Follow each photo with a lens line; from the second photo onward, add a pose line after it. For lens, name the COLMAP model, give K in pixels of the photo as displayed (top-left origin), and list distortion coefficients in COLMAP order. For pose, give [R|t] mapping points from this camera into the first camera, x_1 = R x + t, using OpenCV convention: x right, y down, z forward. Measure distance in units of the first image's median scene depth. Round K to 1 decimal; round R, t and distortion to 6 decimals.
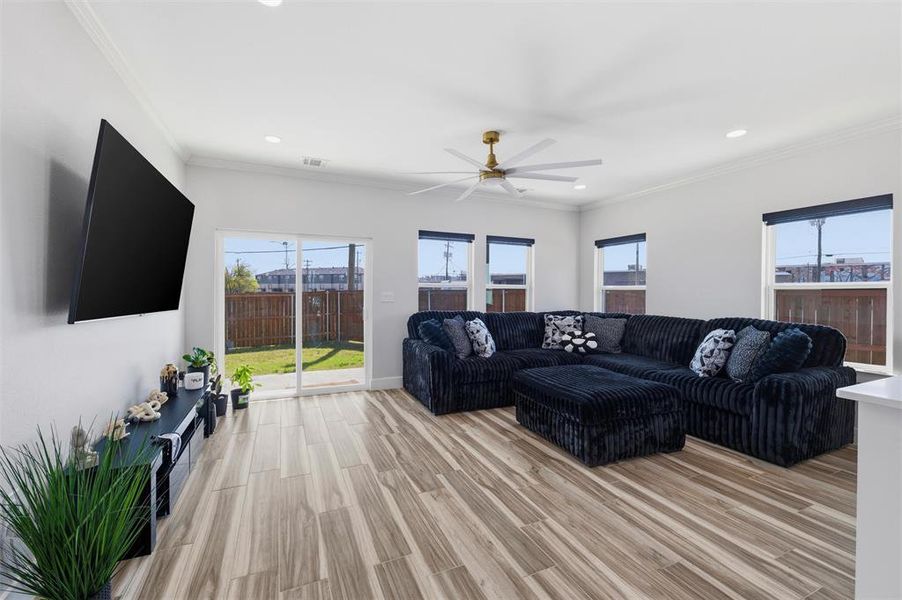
lens RADIAL K [[361.8, 0, 435.6], [0, 361.8, 297.2], [0, 0, 1]] dist [0.001339, 0.000331]
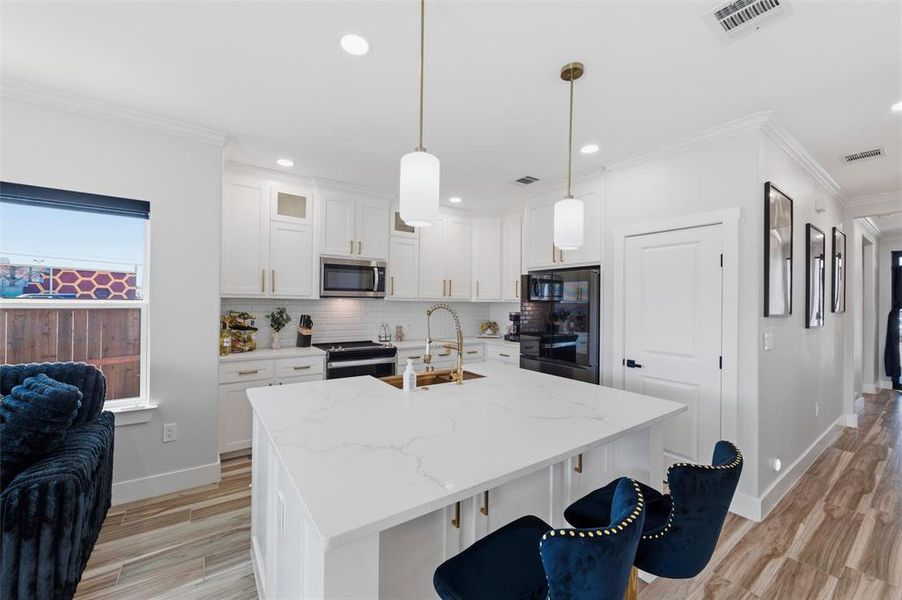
lens RADIAL K [[351.5, 0, 446.0], [0, 351.5, 300.6], [0, 0, 1]] dist [-0.007564, 0.000380]
pose [[-0.198899, -0.004662, 0.980009, 0.240504], [-0.003762, 0.999985, 0.003993, -0.044530], [-0.980013, -0.002893, -0.198913, 0.394491]]
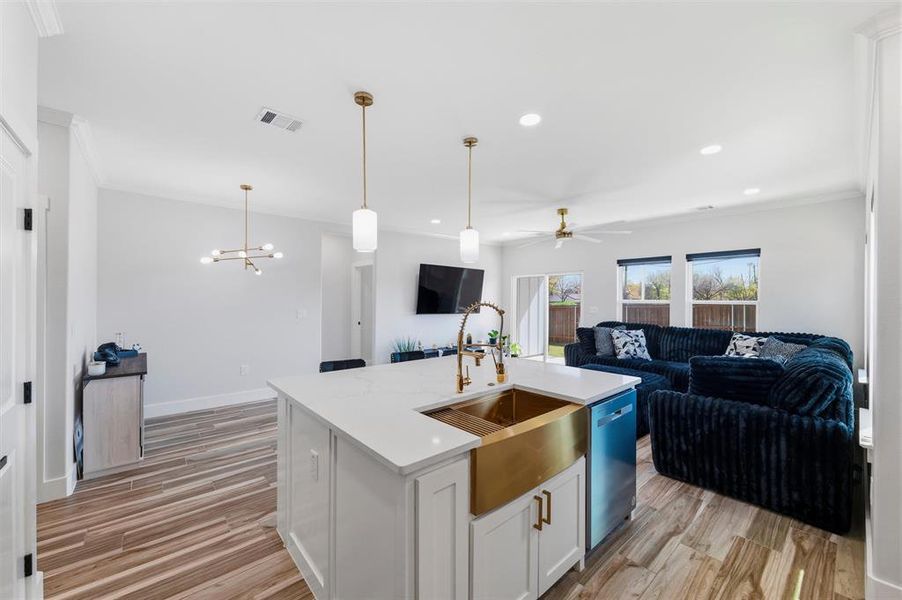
lens RADIAL K [[352.2, 0, 448.8], [0, 352.2, 299.7], [0, 0, 1]] dist [-0.002125, -0.000139]
pose [[0.302710, -0.001565, -0.953081, 1.411173], [-0.014679, 0.999872, -0.006304, -0.033183], [0.952970, 0.015899, 0.302649, 0.047615]]
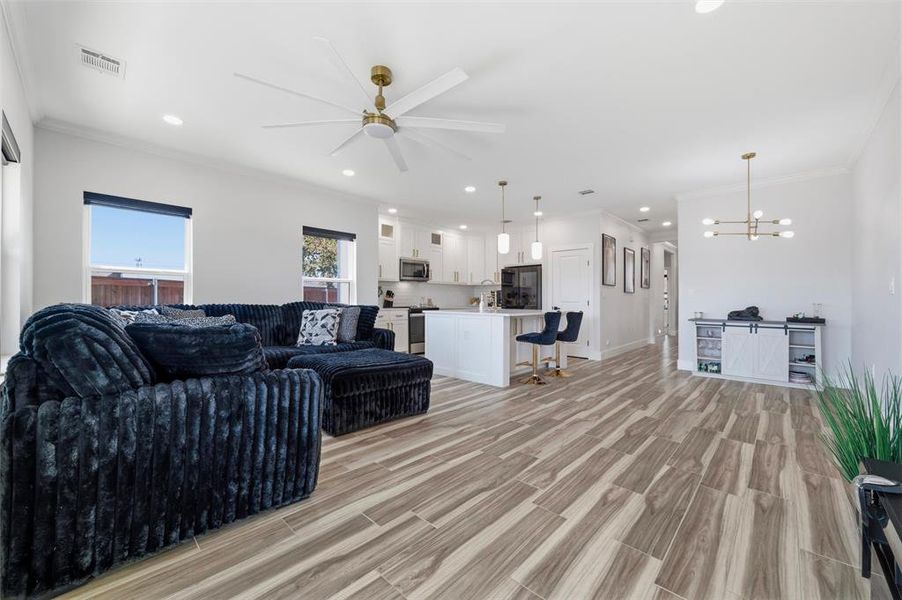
lens RADIAL K [[352.9, 0, 448.2], [0, 352.9, 300.0], [0, 0, 1]] dist [-0.001925, 0.000051]
pose [[-0.395732, -0.007215, 0.918338, -0.588924], [0.004929, 0.999938, 0.009980, 0.046153], [-0.918353, 0.008476, -0.395672, 1.112720]]
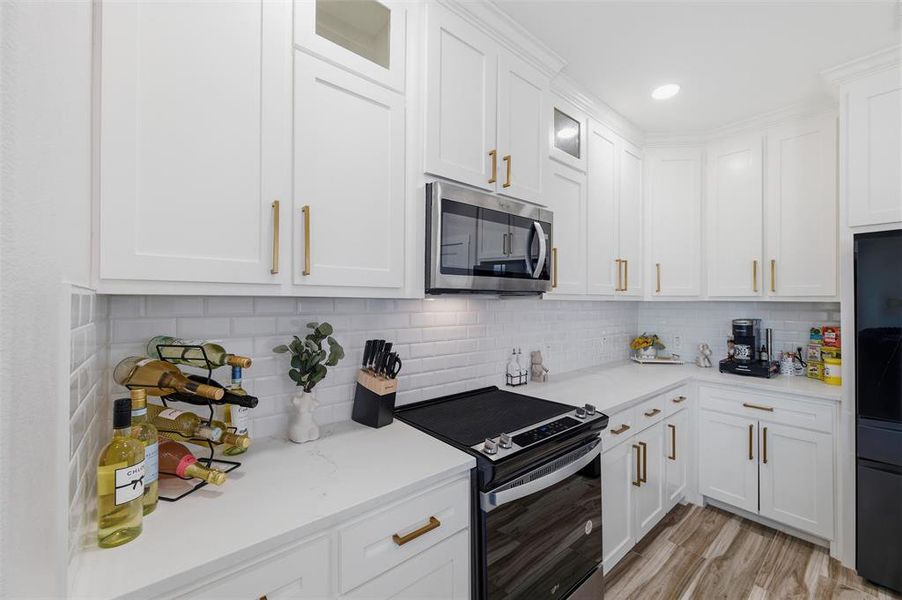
lens RADIAL K [[351.5, 0, 446.0], [0, 351.5, 300.6], [0, 0, 1]] dist [-0.007564, 0.000380]
pose [[-0.271083, -0.004566, 0.962545, 1.002855], [0.004167, 0.999974, 0.005917, -0.042260], [-0.962547, 0.005614, -0.271057, 0.649015]]
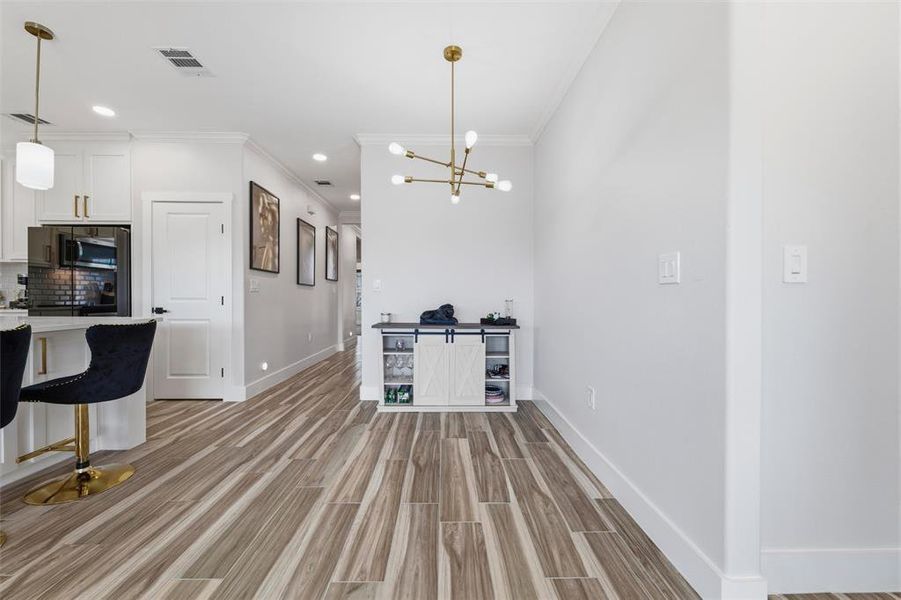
lens RADIAL K [[352.5, 0, 447.7], [0, 352.5, 300.0], [0, 0, 1]] dist [-0.001925, 0.000051]
pose [[-0.924567, -0.013029, 0.380796, -0.176316], [-0.006225, 0.999798, 0.019094, 0.059213], [-0.380968, 0.015283, -0.924462, 0.399641]]
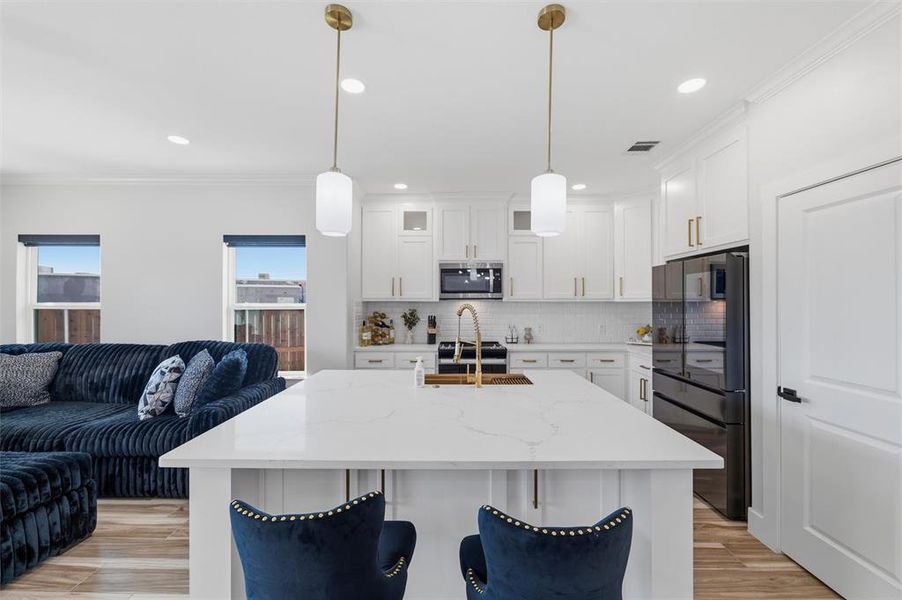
lens RADIAL K [[360.9, 0, 451.0], [0, 360.9, 300.0], [0, 0, 1]] dist [-0.008652, 0.000389]
pose [[0.400462, 0.001171, 0.916312, 0.266796], [0.011619, 0.999912, -0.006356, -0.039019], [-0.916240, 0.013192, 0.400414, 0.026689]]
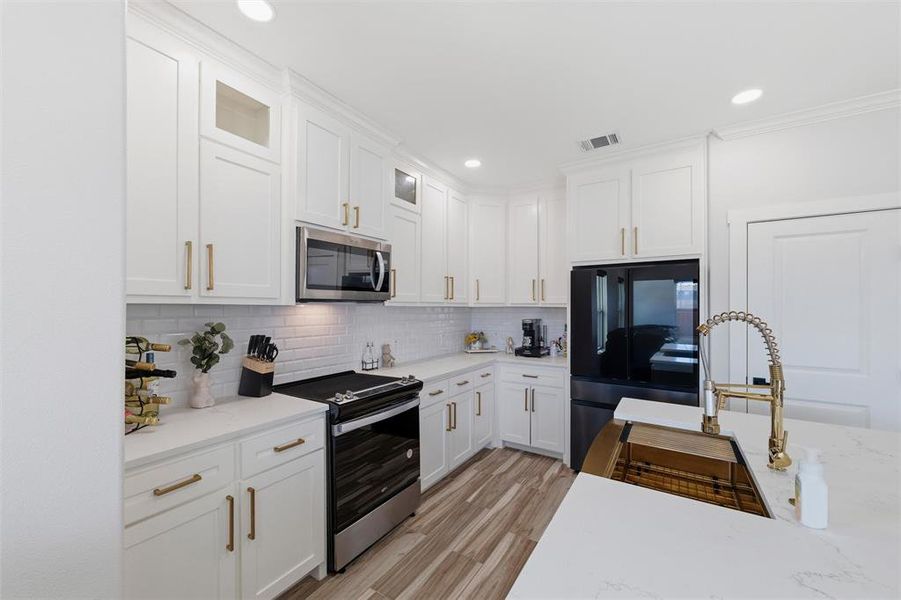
lens RADIAL K [[360.7, 0, 436.6], [0, 360.7, 306.7], [0, 0, 1]] dist [-0.004195, 0.000090]
pose [[-0.545049, -0.004472, 0.838392, 0.762476], [0.003696, 0.999963, 0.007736, -0.043768], [-0.838396, 0.007316, -0.545012, 0.693914]]
